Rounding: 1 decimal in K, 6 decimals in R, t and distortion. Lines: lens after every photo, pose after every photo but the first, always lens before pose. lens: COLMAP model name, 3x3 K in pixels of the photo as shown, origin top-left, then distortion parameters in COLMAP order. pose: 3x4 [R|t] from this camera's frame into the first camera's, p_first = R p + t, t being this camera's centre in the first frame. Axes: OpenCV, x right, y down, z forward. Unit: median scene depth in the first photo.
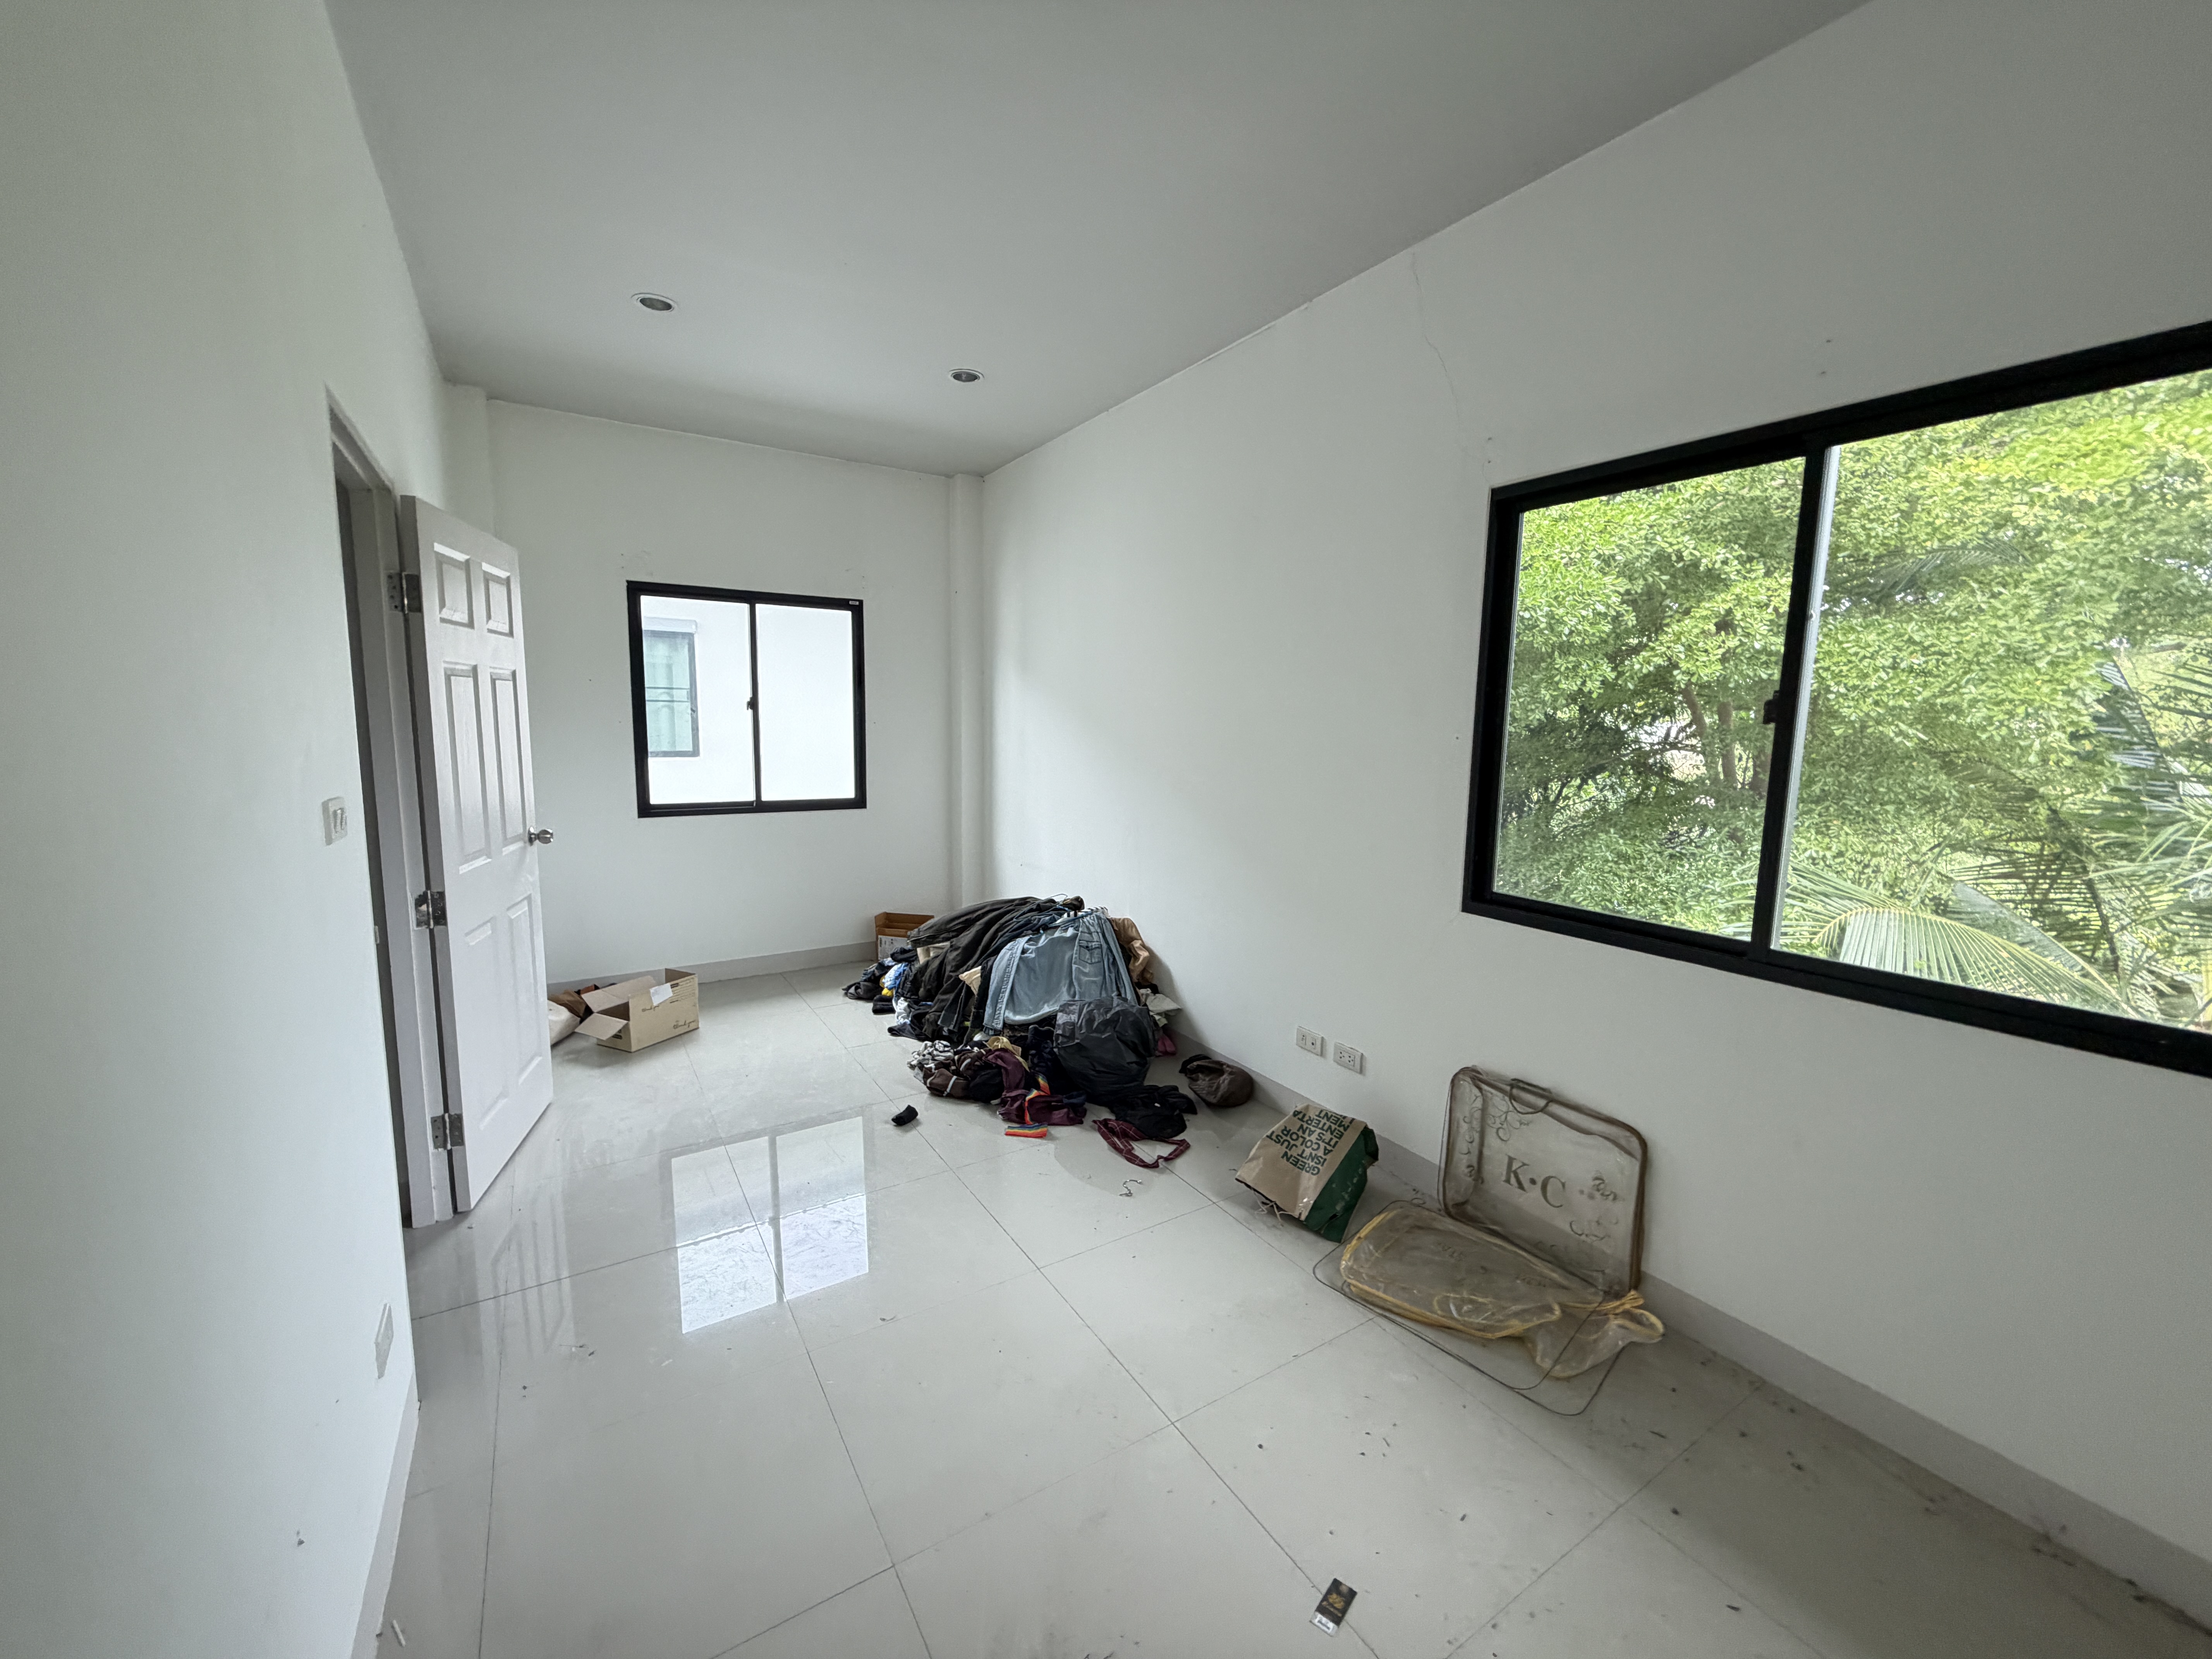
lens RADIAL K [[883.0, 0, 1096.8], [0, 883.0, 832.4], [0, 0, 1]] dist [0.001420, 0.000213]
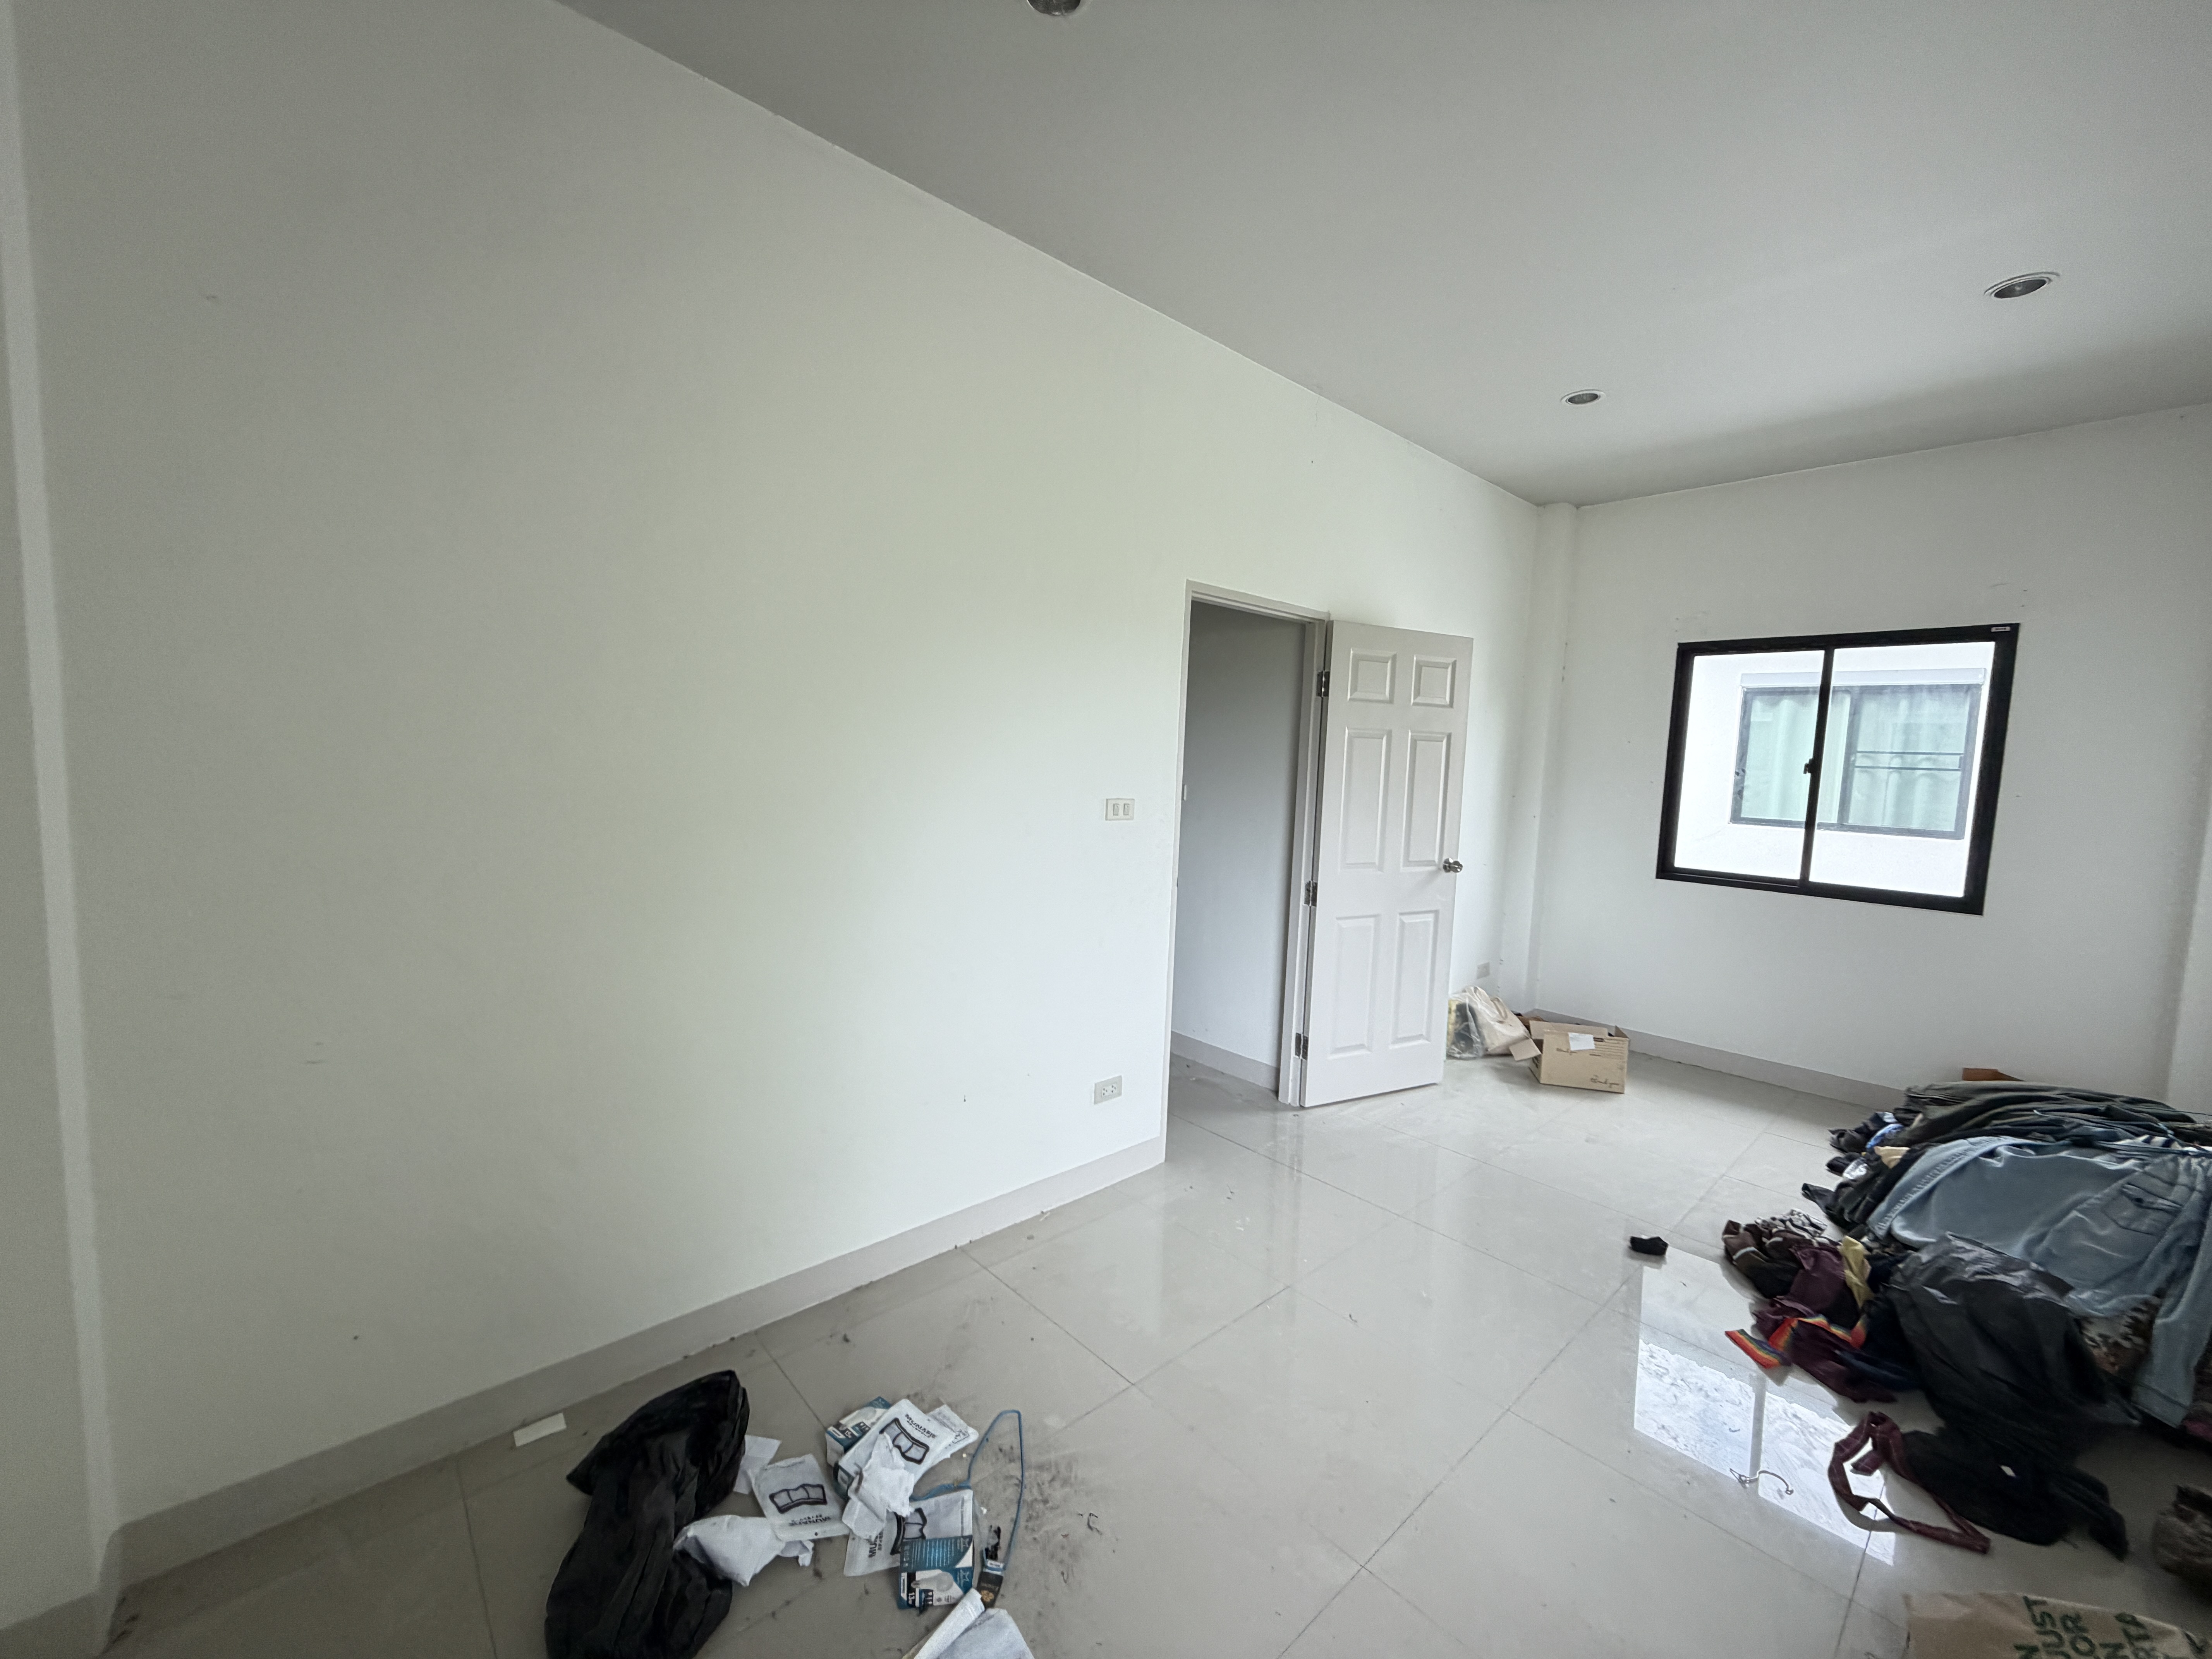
lens RADIAL K [[883.0, 0, 1096.8], [0, 883.0, 832.4], [0, 0, 1]] dist [0.001420, 0.000213]
pose [[0.165493, 0.080117, -0.982951, 0.405127], [-0.158923, 0.985835, 0.053595, -0.023559], [0.973322, 0.147344, 0.175881, 0.229854]]
